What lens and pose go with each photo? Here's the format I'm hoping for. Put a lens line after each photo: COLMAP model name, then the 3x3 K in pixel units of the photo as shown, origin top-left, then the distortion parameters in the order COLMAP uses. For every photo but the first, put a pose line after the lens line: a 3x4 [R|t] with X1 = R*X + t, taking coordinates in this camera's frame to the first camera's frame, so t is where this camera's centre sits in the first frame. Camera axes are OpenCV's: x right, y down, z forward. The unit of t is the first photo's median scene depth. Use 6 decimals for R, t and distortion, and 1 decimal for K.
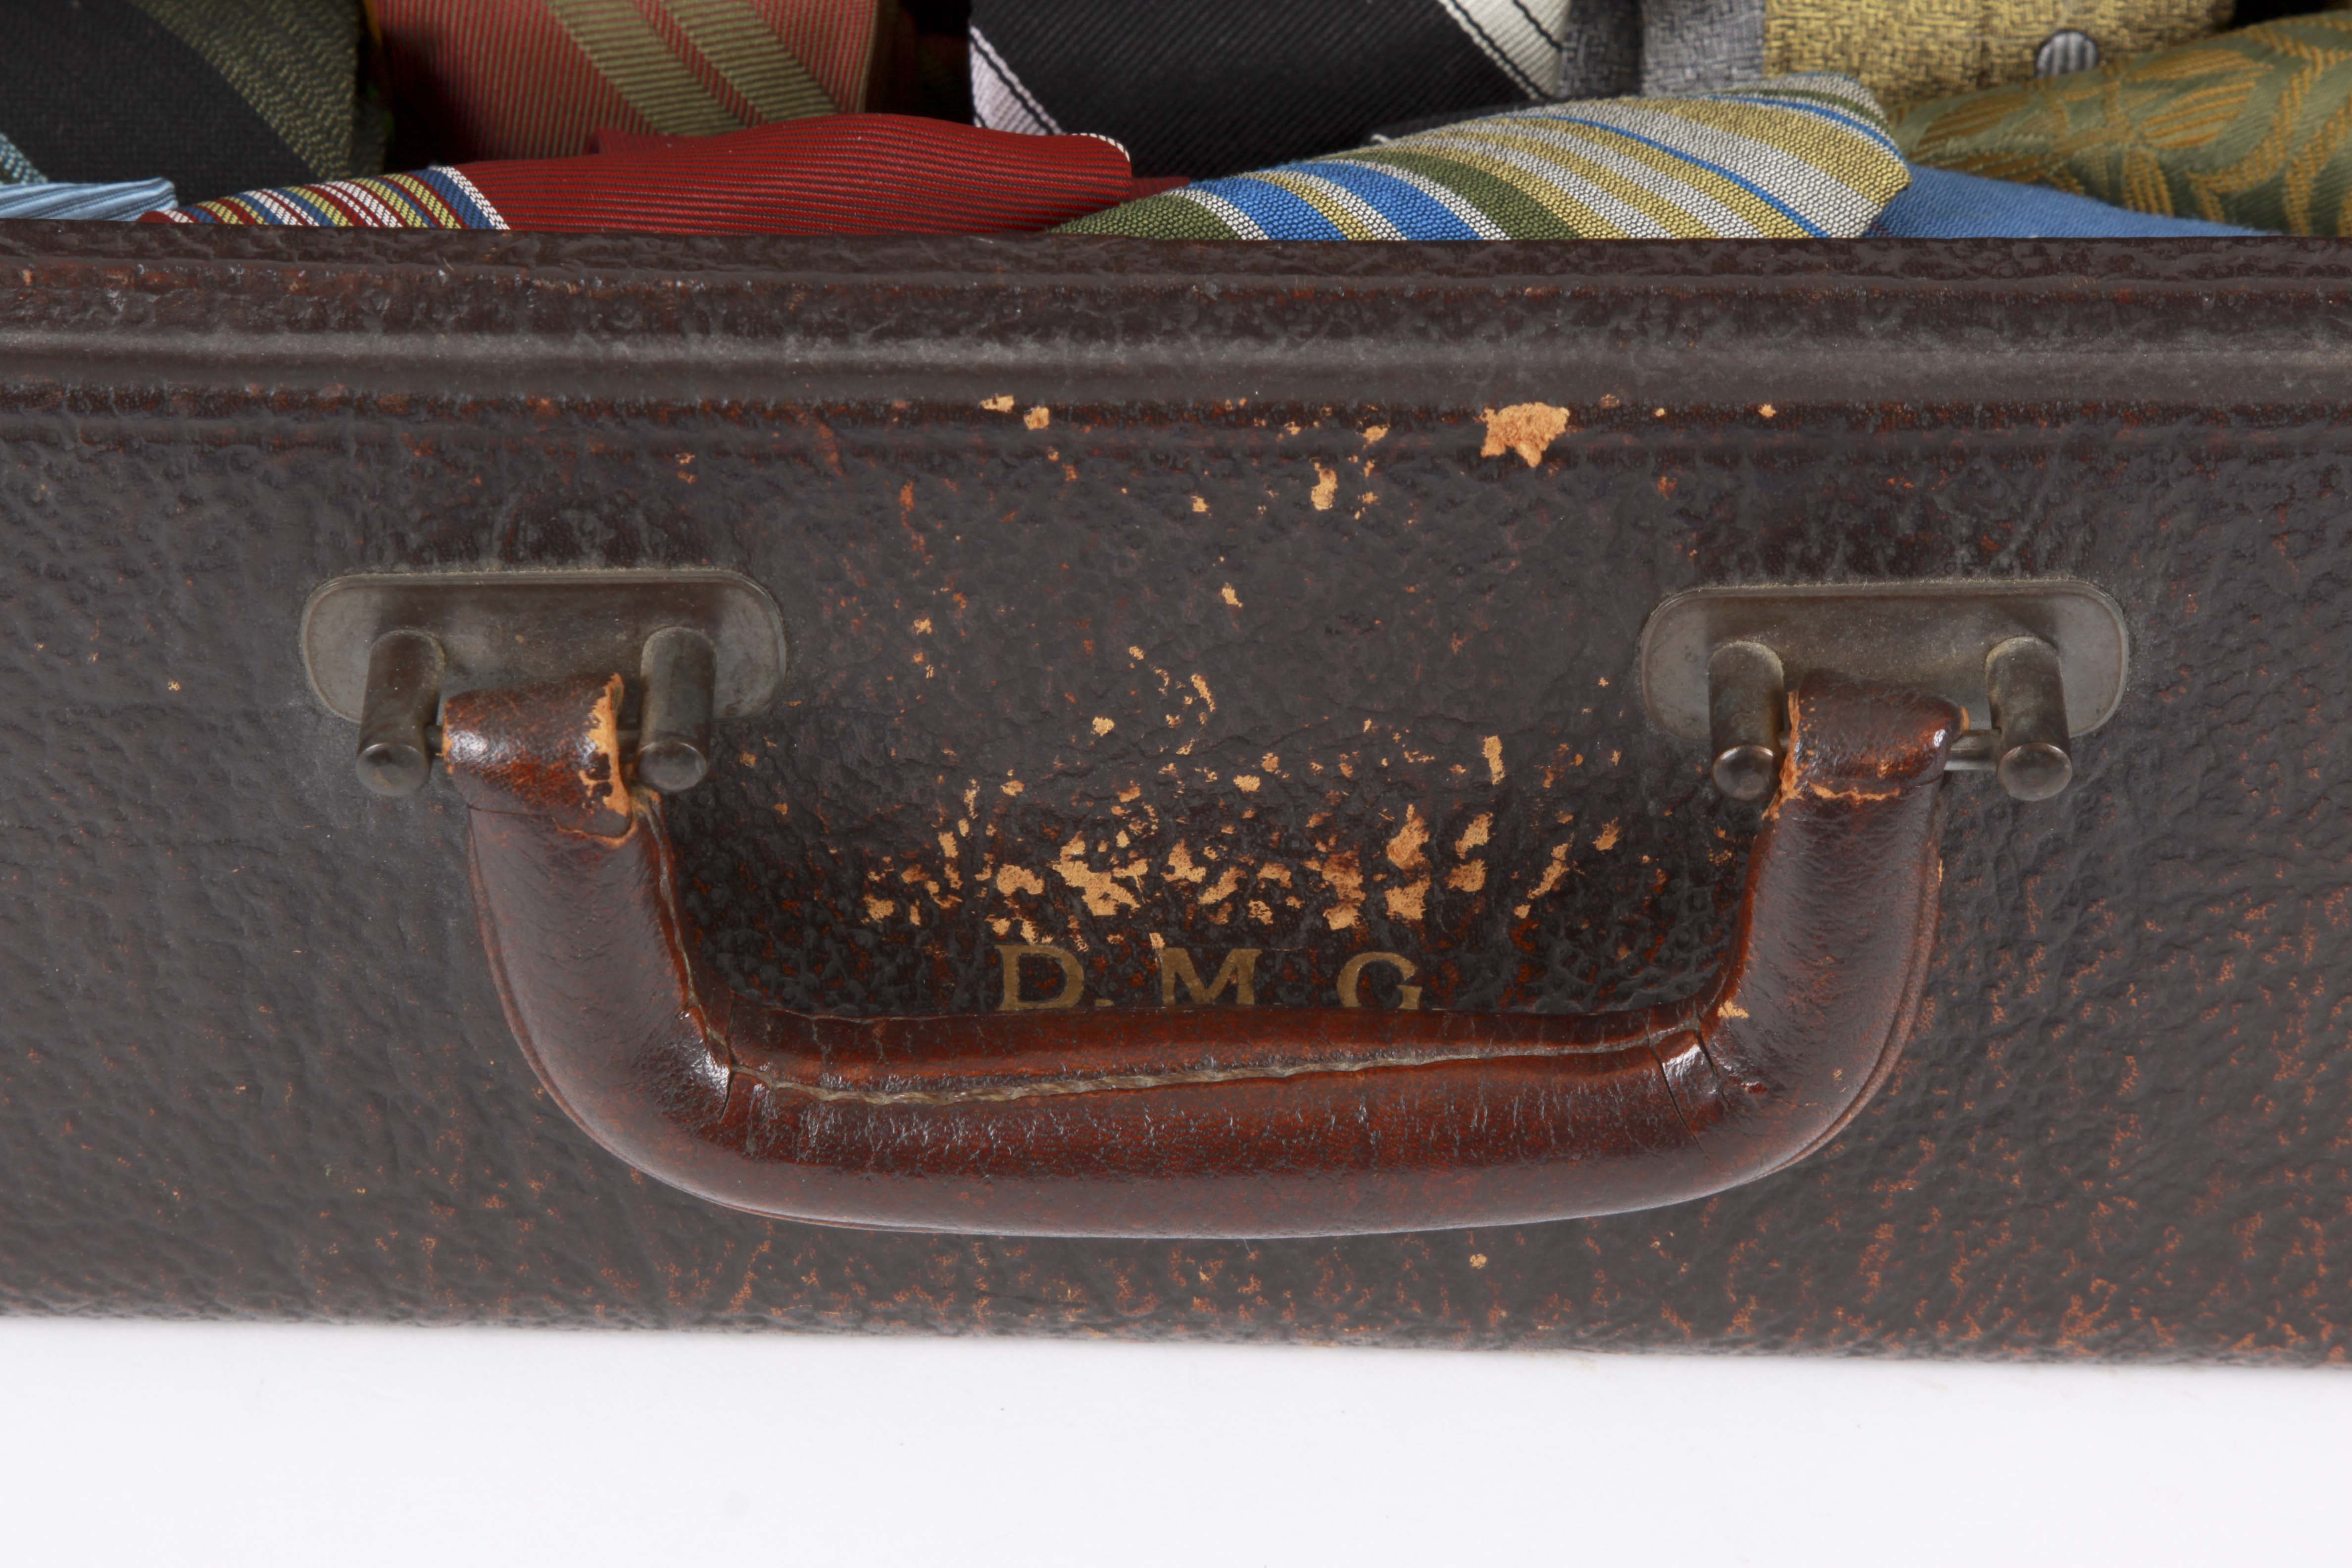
lens RADIAL K [[7789.1, 0, 1221.2], [0, 7789.1, 755.3], [0, 0, 1]] dist [0.199156, 0.000000]
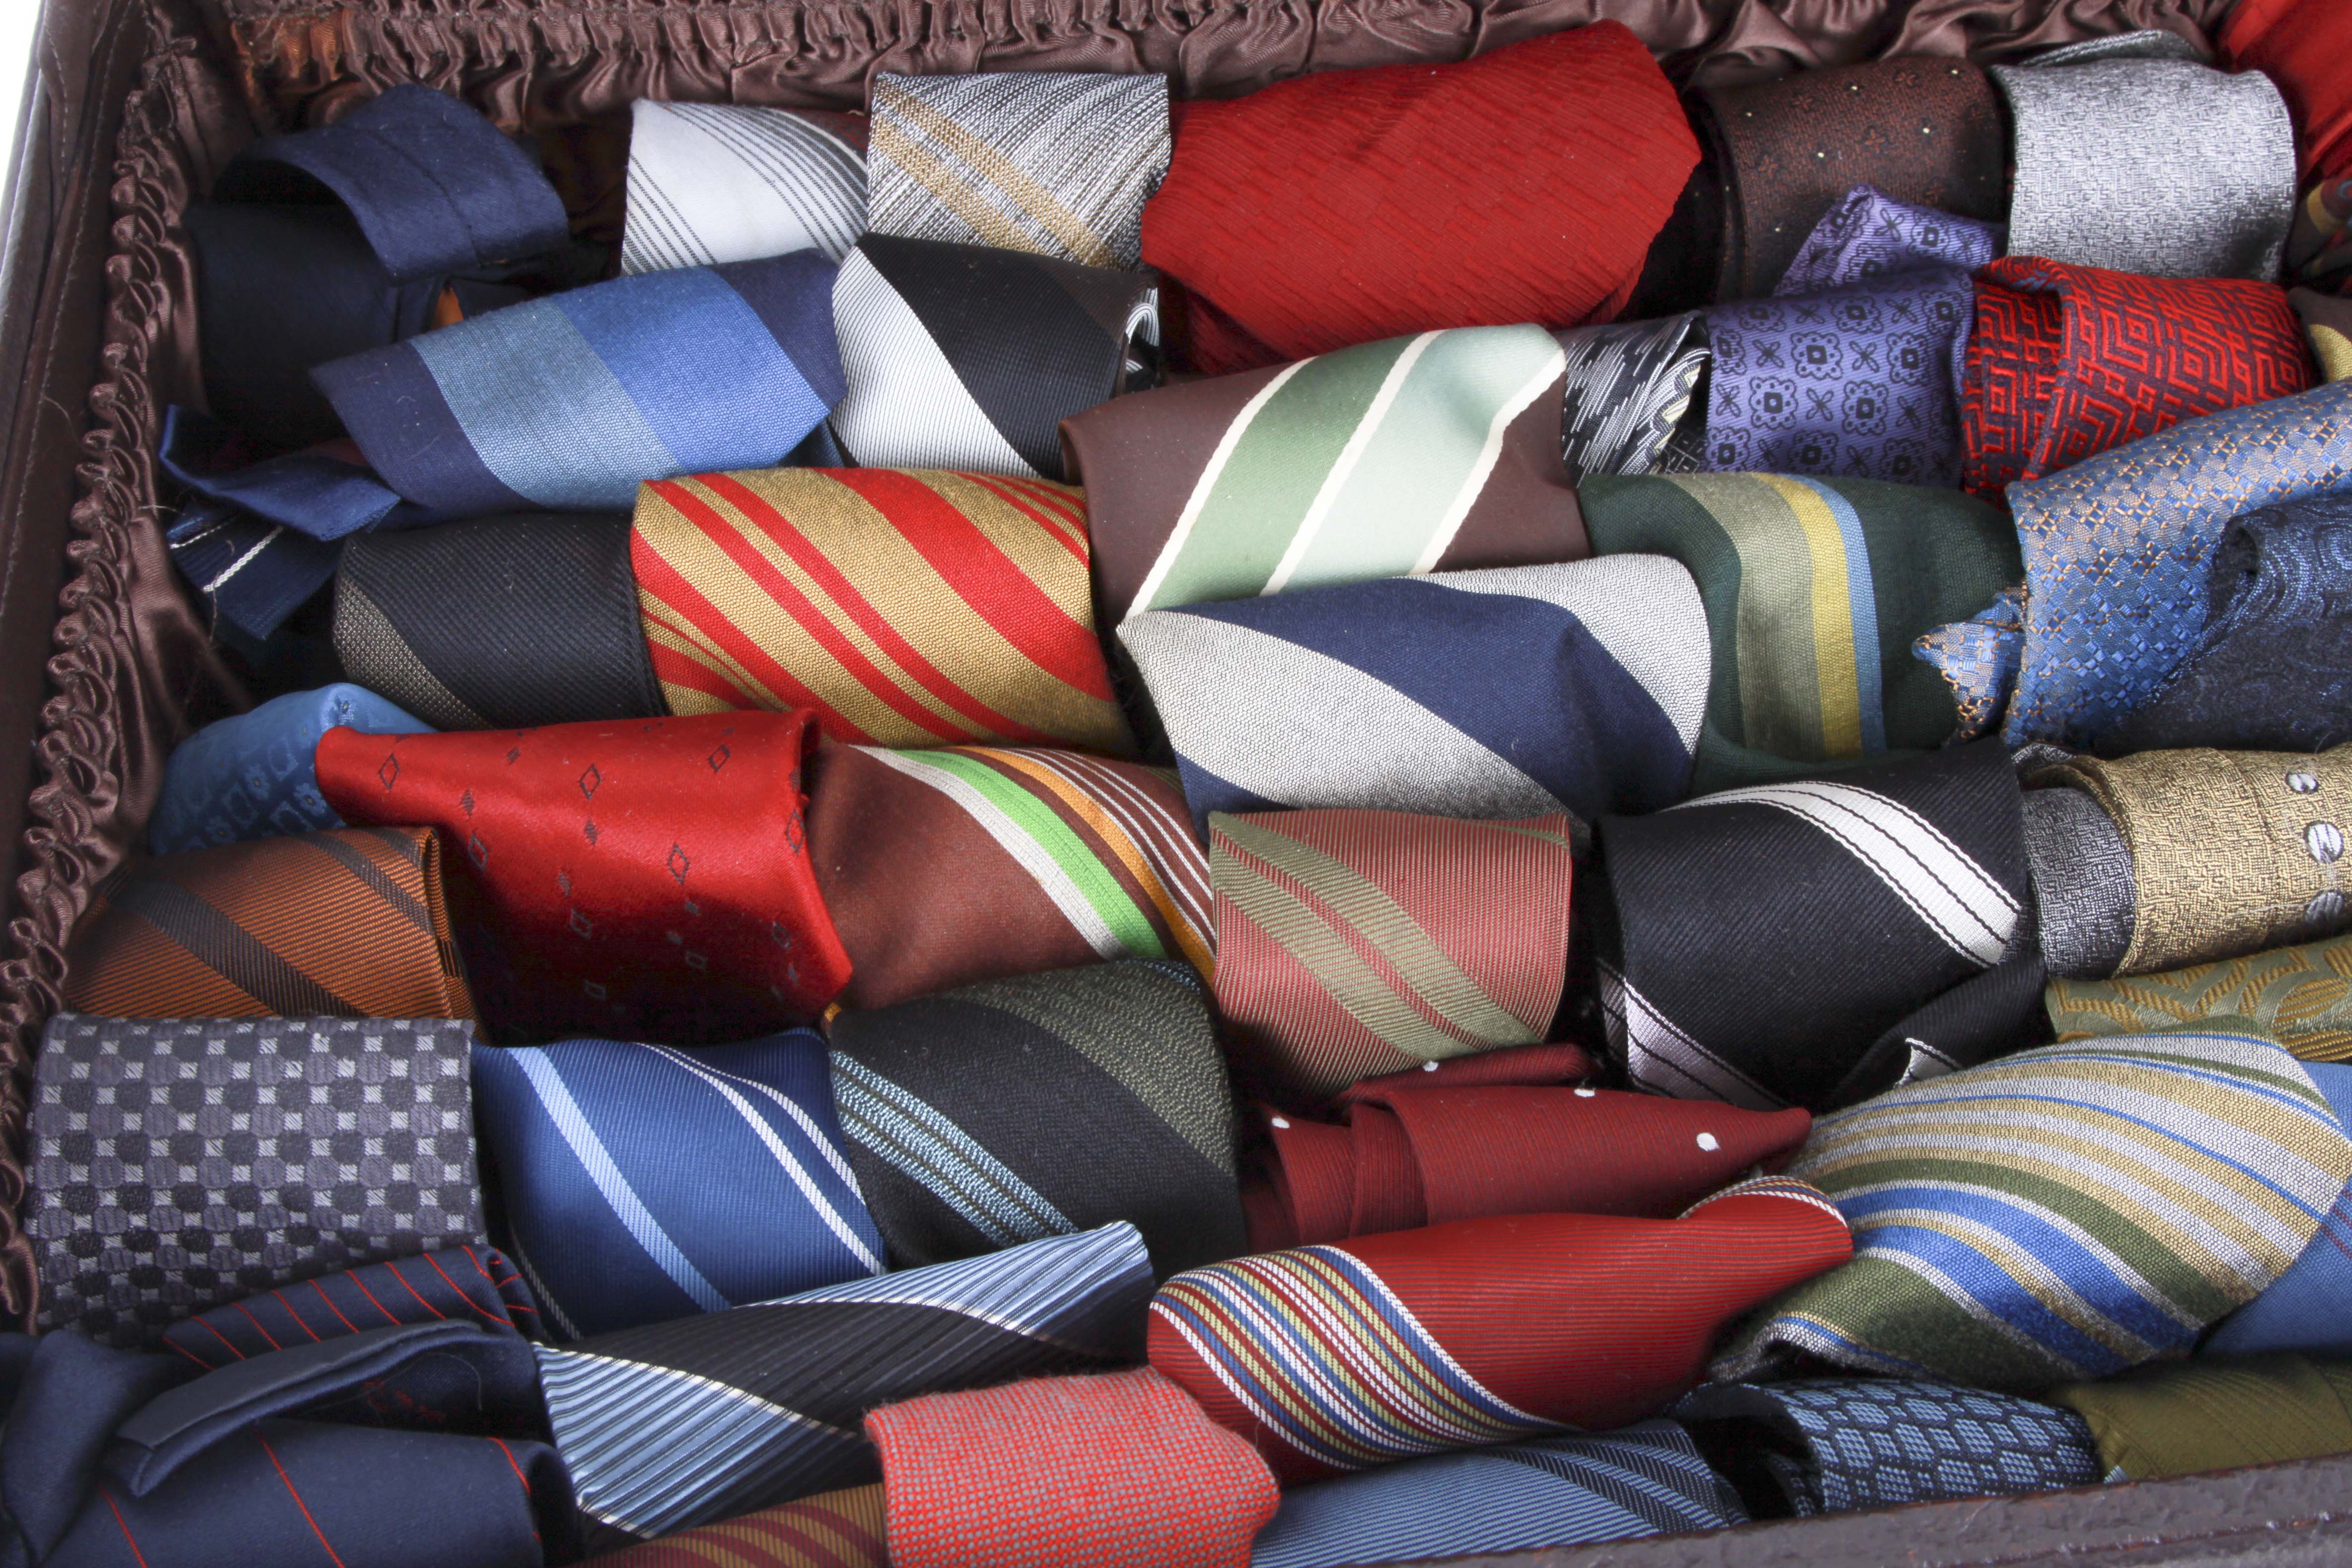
lens RADIAL K [[3050.5, 0, 1196.8], [0, 3050.5, 779.3], [0, 0, 1]] dist [-0.066664, 0.000000]
pose [[0.992404, -0.110540, 0.053990, -0.158066], [0.093801, 0.963878, 0.249279, -0.319682], [-0.079595, -0.242321, 0.966926, 0.520113]]
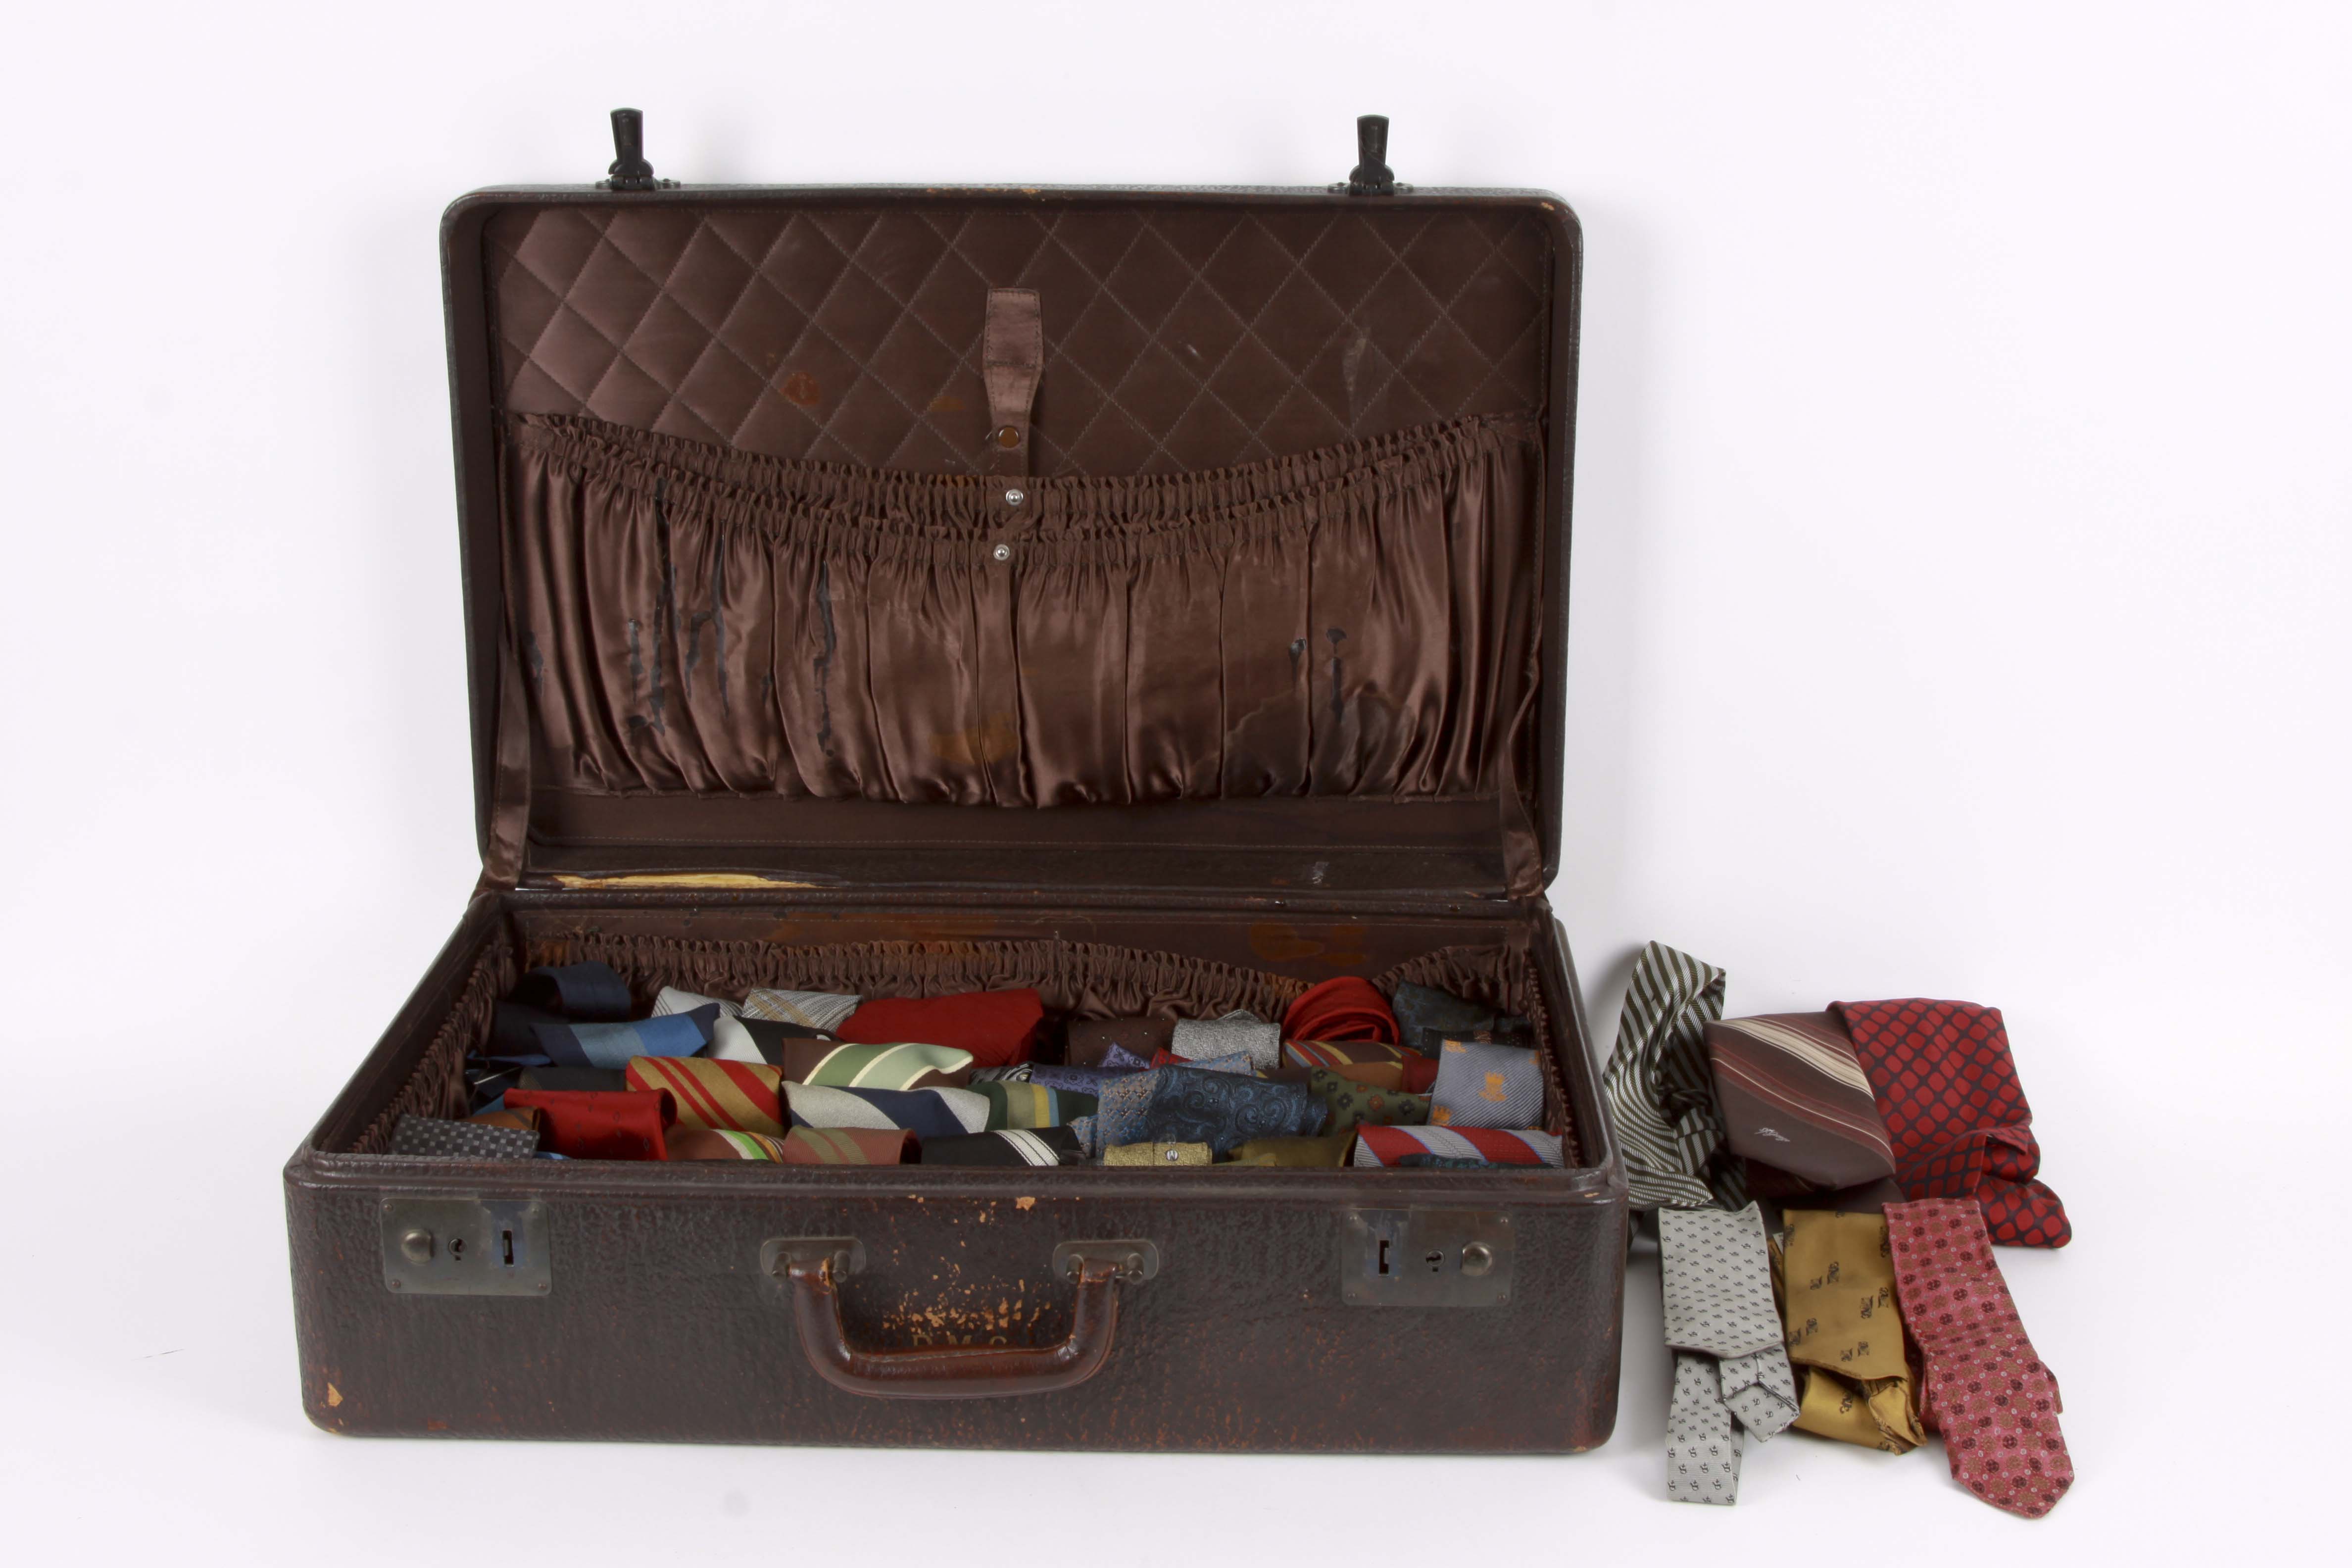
lens RADIAL K [[3050.5, 0, 1186.5], [0, 3050.5, 769.0], [0, 0, 1]] dist [-0.066664, 0.000000]
pose [[0.999902, 0.004518, 0.013269, 0.105420], [0.000876, 0.924639, -0.380843, 0.395042], [-0.013990, 0.380817, 0.924545, -0.748468]]
